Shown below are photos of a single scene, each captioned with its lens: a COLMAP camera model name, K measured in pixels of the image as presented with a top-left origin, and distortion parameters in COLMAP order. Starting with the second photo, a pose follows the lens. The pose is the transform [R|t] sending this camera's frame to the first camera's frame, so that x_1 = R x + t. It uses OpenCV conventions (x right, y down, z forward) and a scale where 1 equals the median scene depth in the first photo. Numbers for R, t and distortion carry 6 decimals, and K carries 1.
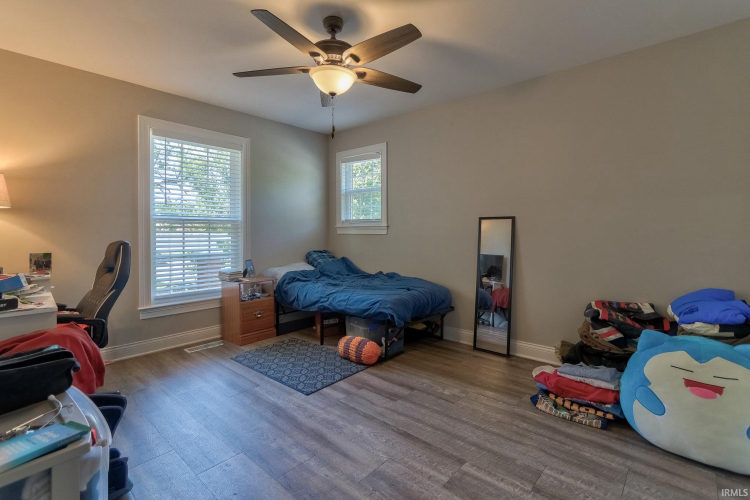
lens RADIAL K [[353.5, 0, 371.8], [0, 353.5, 231.7], [0, 0, 1]] dist [0.000064, 0.000064]
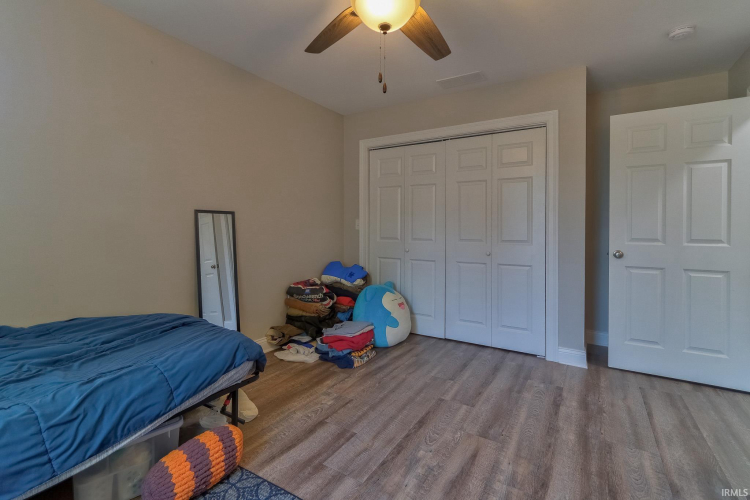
lens RADIAL K [[353.5, 0, 371.8], [0, 353.5, 231.7], [0, 0, 1]] dist [0.000064, 0.000064]
pose [[-0.187642, -0.008559, 0.982200, -0.839383], [-0.002656, 0.999963, 0.008206, -0.000831], [-0.982234, -0.001068, -0.187658, 1.251119]]
